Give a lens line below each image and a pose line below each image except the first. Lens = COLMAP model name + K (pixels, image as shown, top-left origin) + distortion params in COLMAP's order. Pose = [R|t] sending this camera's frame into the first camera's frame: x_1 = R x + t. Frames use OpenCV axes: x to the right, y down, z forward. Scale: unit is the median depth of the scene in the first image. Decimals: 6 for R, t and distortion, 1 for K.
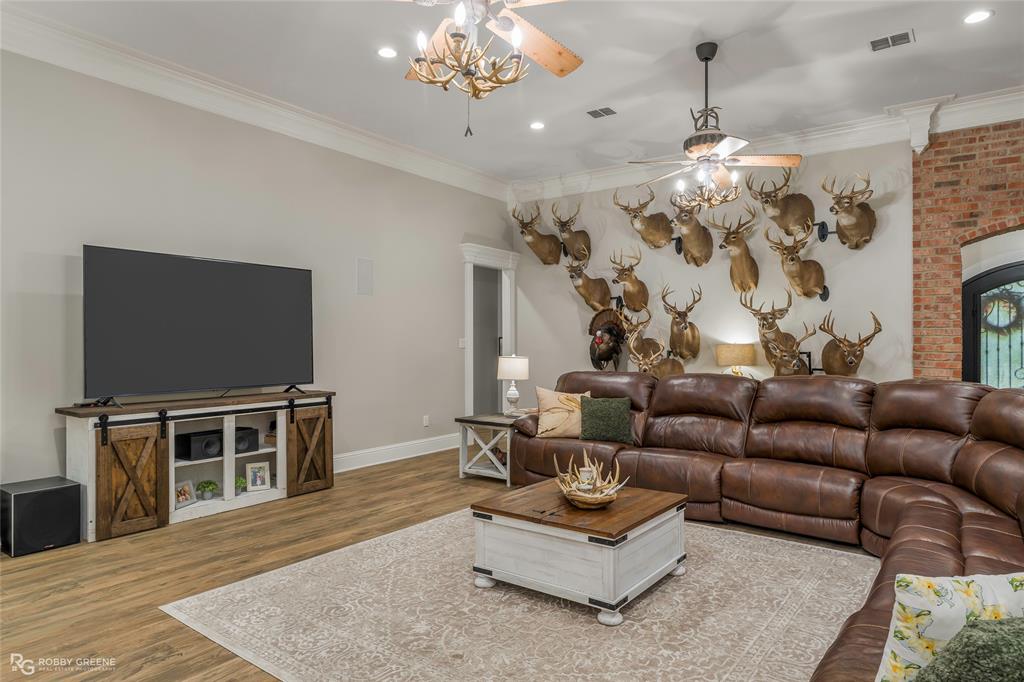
lens RADIAL K [[625.7, 0, 513.2], [0, 625.7, 341.1], [0, 0, 1]] dist [-0.003055, -0.000645]
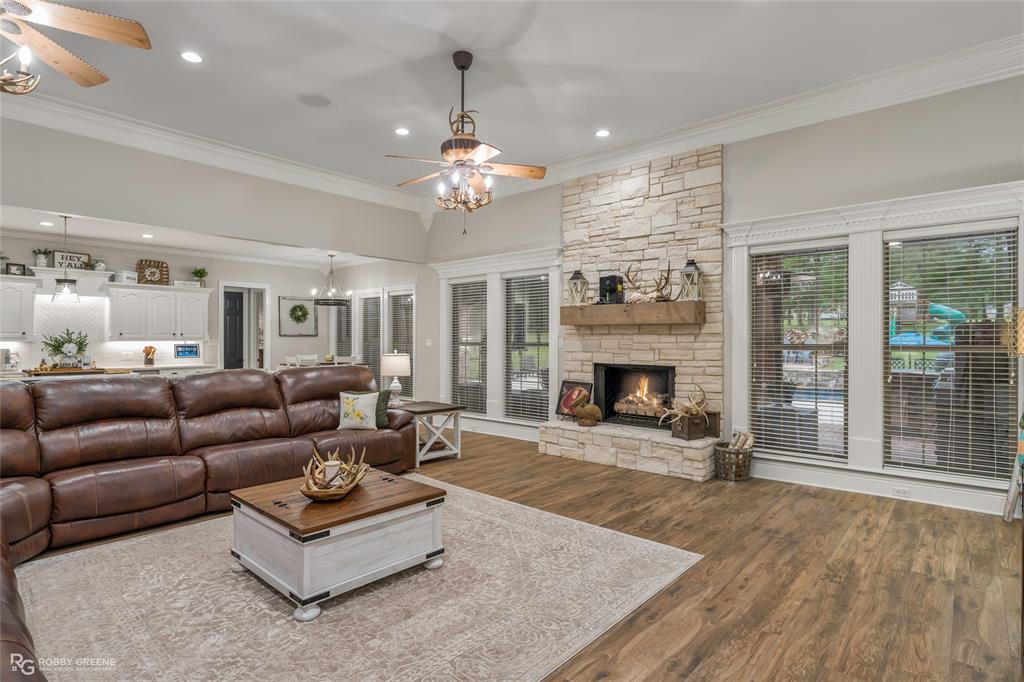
lens RADIAL K [[530.9, 0, 511.4], [0, 530.9, 338.8], [0, 0, 1]] dist [0.002069, 0.000837]
pose [[-0.996732, 0.001613, 0.080760, -0.238697], [0.001507, 0.999998, -0.001367, 0.001349], [-0.080762, -0.001241, -0.996733, 1.790554]]
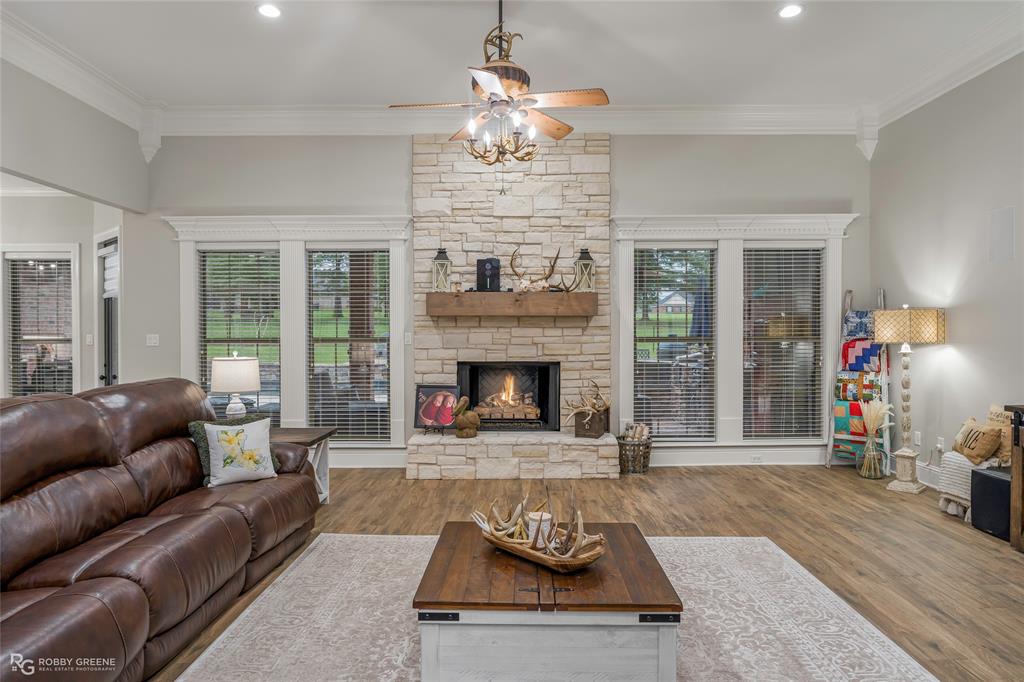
lens RADIAL K [[631.2, 0, 510.0], [0, 631.2, 339.6], [0, 0, 1]] dist [-0.002194, 0.004509]
pose [[-0.803668, 0.012447, -0.594947, 0.548304], [0.005525, 0.999894, 0.013455, -0.003727], [0.595052, 0.007526, -0.803652, 1.499244]]
